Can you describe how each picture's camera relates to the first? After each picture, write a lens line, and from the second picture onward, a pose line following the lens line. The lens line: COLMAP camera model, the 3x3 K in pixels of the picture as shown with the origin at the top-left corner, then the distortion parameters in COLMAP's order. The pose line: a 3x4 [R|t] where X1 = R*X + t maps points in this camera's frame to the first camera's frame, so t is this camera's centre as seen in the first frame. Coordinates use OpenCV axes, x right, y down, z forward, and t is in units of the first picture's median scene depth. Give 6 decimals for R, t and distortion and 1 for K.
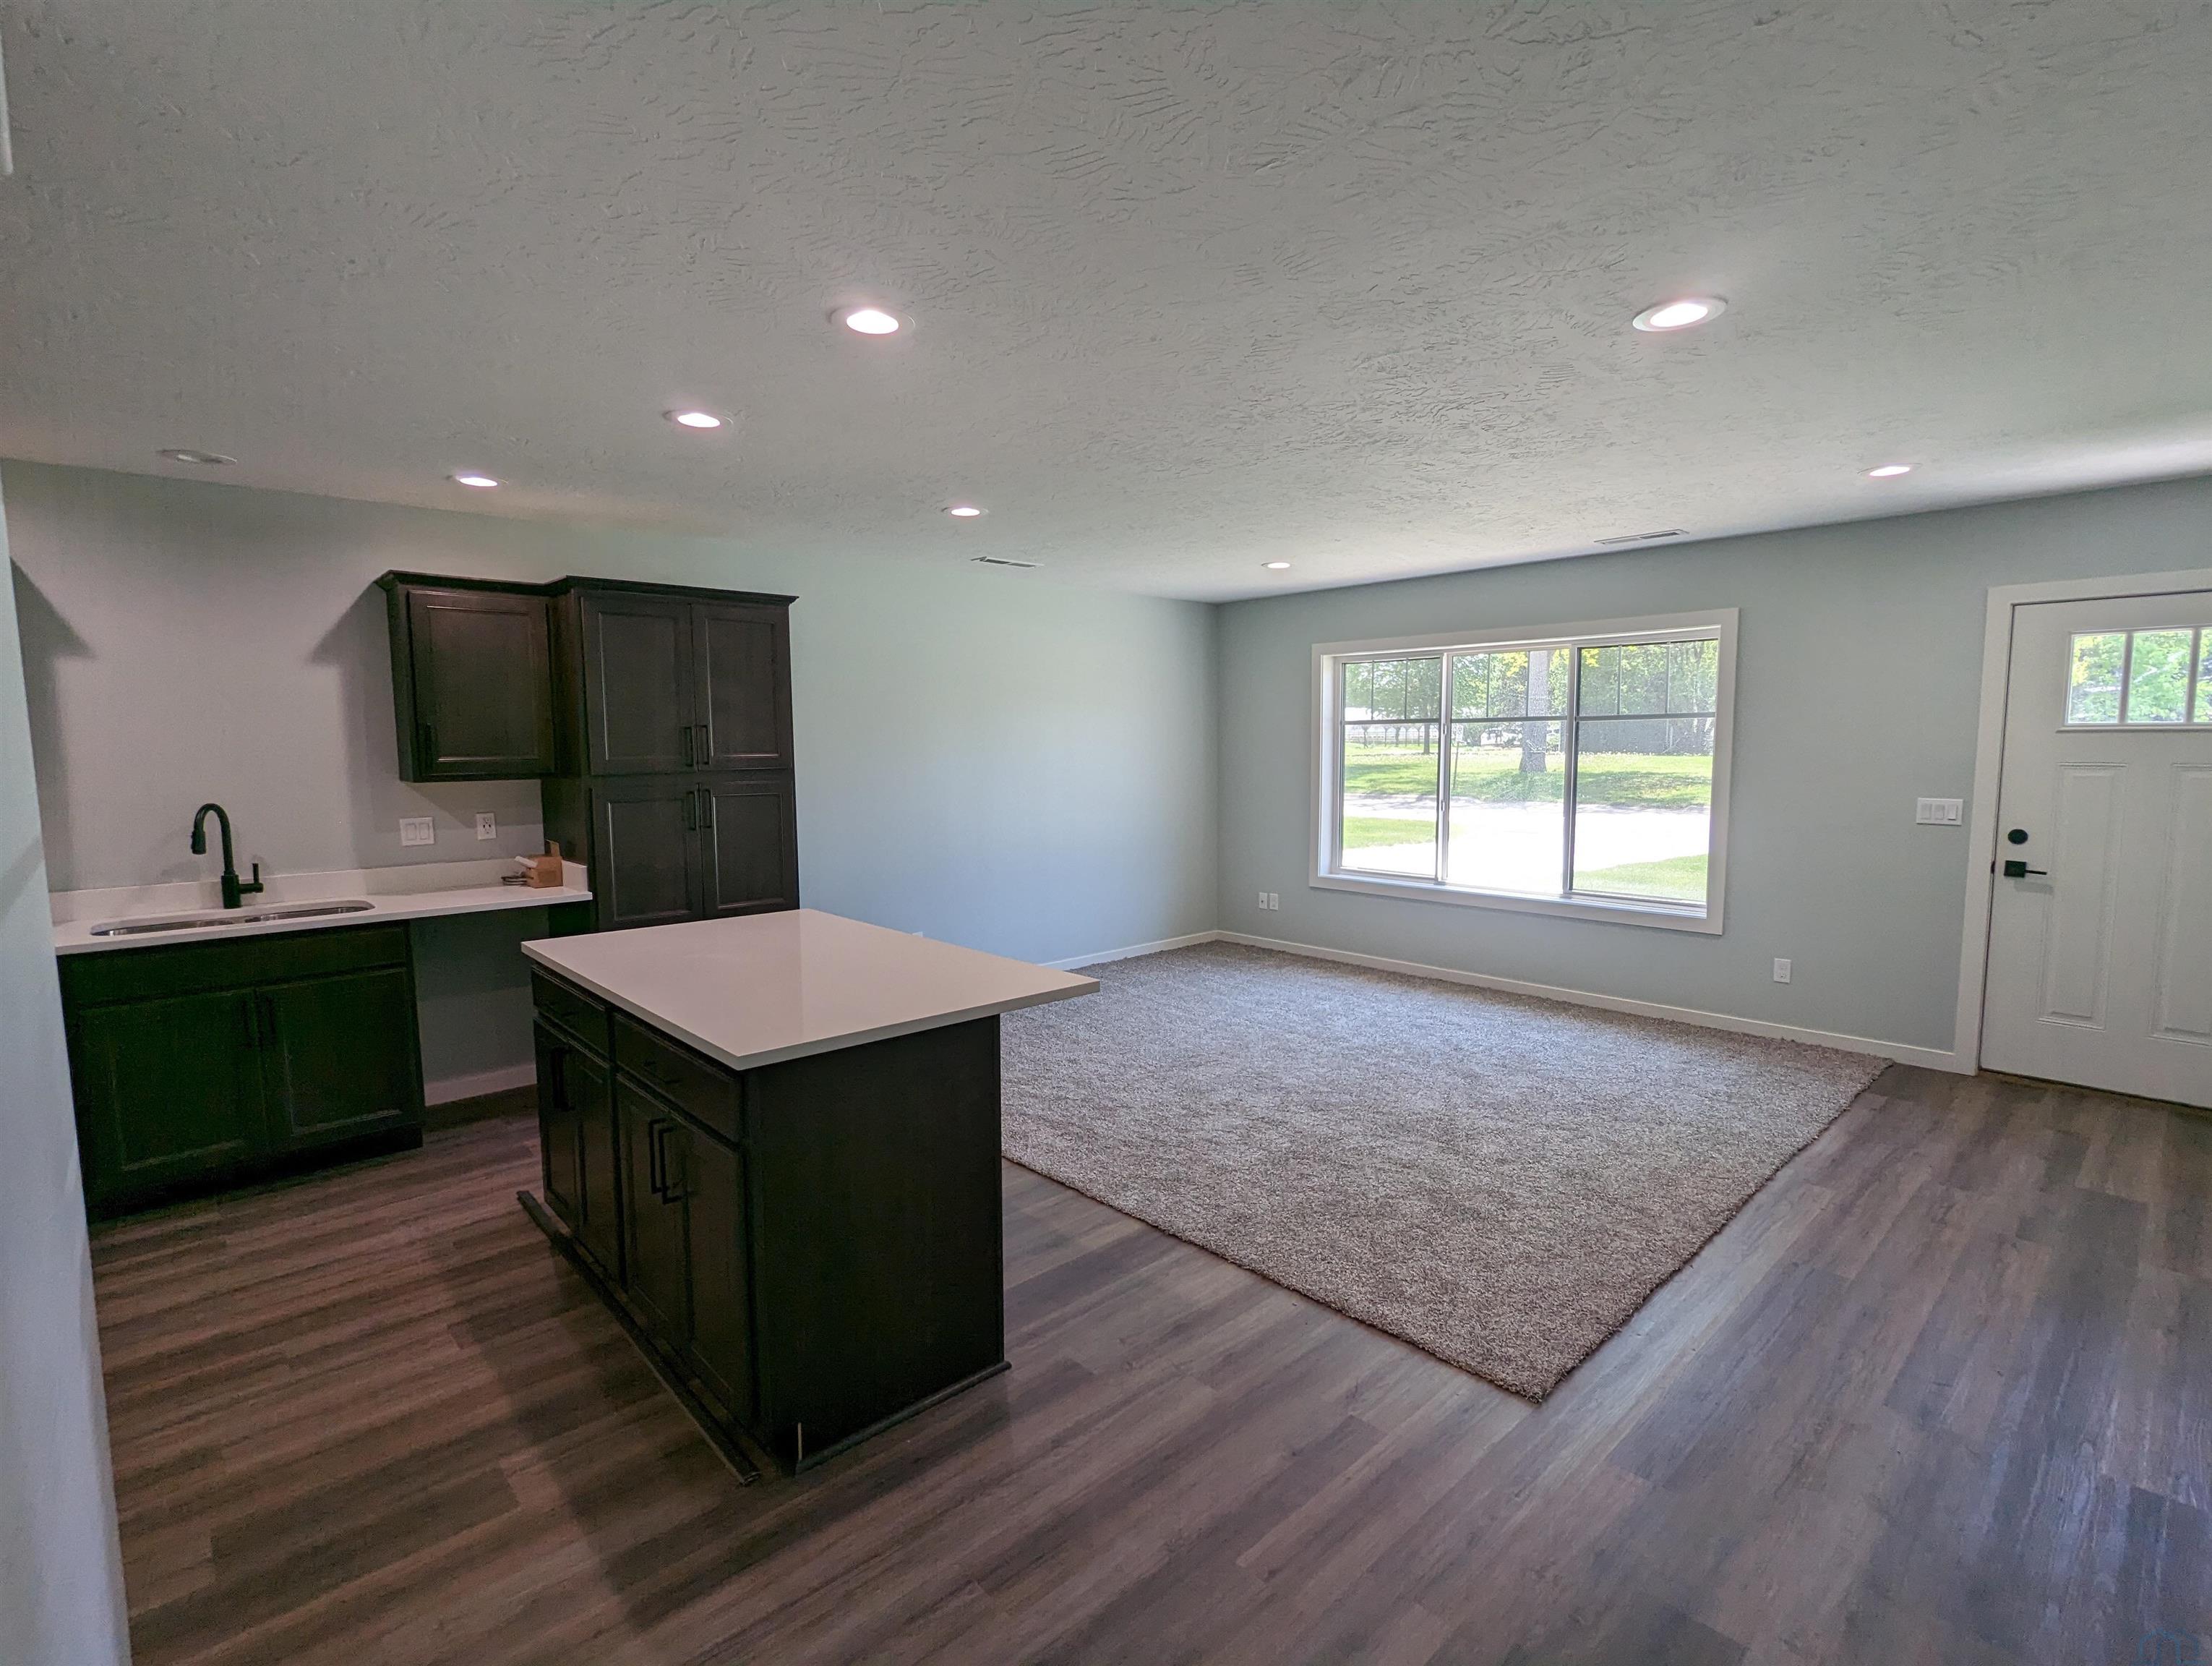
lens RADIAL K [[1059.6, 0, 1106.0], [0, 1059.6, 833.0], [0, 0, 1]] dist [-0.003001, -0.000355]
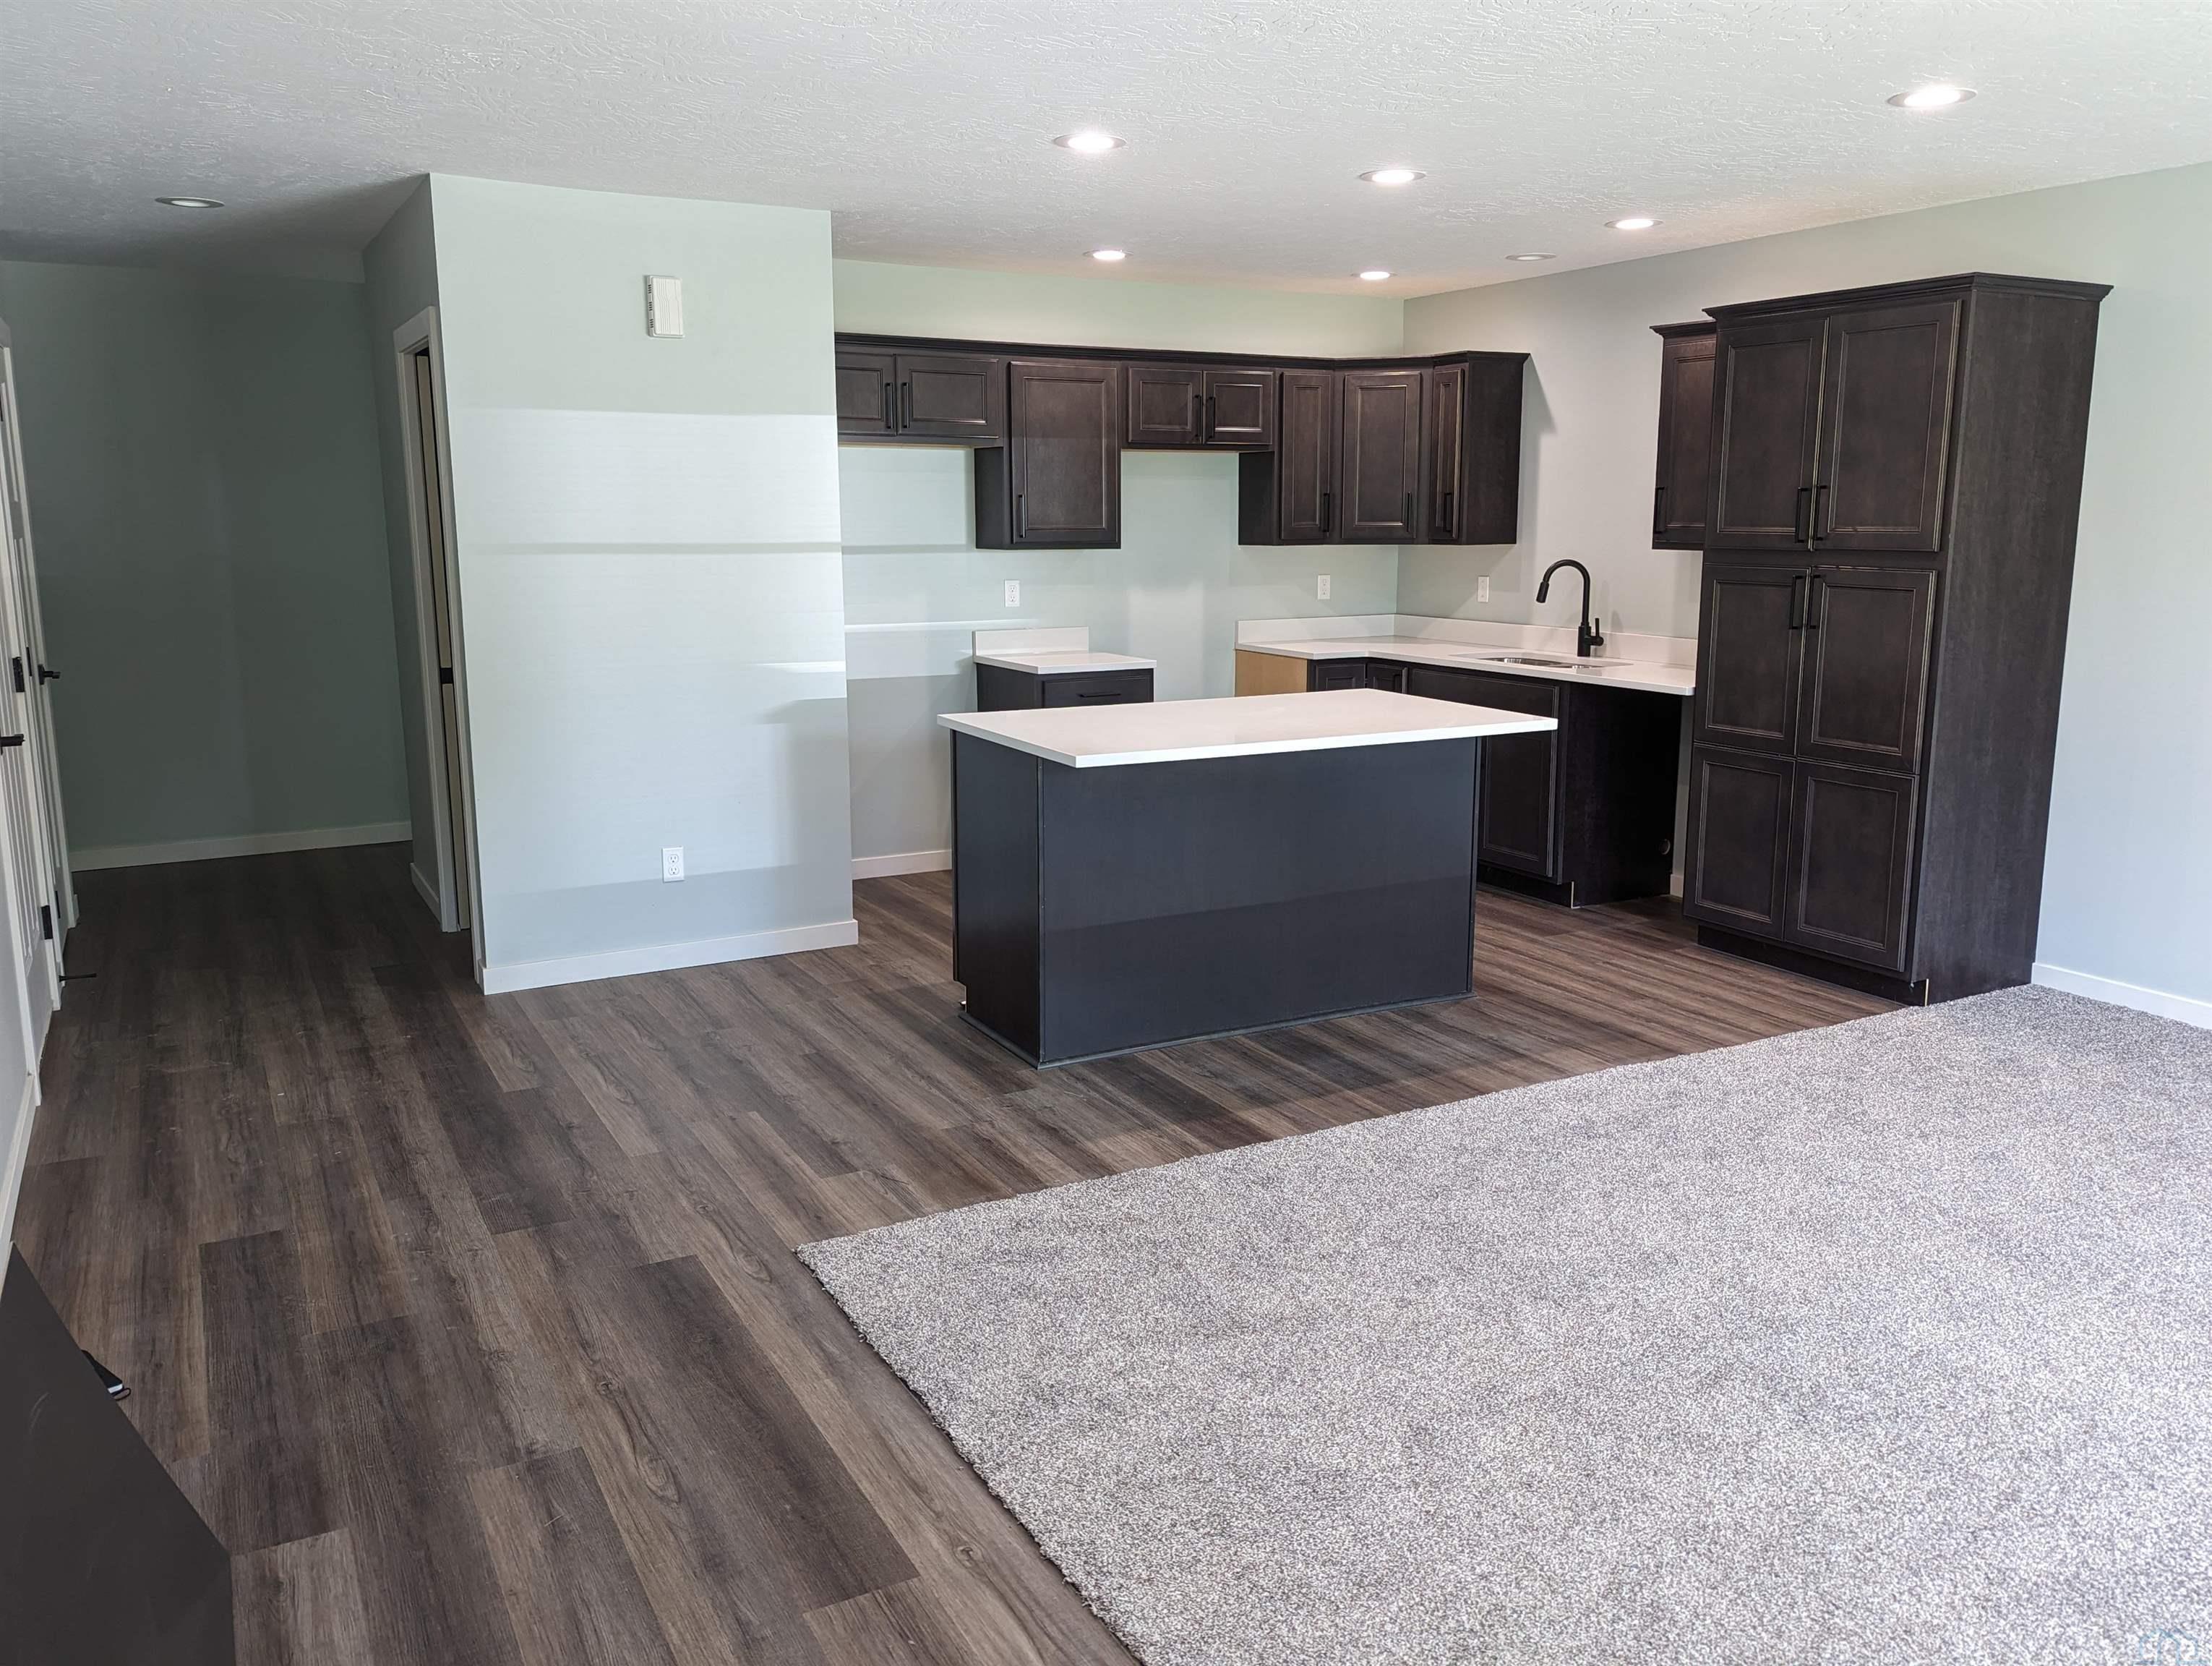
lens RADIAL K [[1670.1, 0, 1106.0], [0, 1670.1, 833.0], [0, 0, 1]] dist [0.004545, 0.000794]
pose [[-0.244627, 0.195777, -0.949647, 1.277257], [-0.090027, 0.970587, 0.223285, -0.120241], [0.965429, 0.140116, -0.219806, 1.190092]]
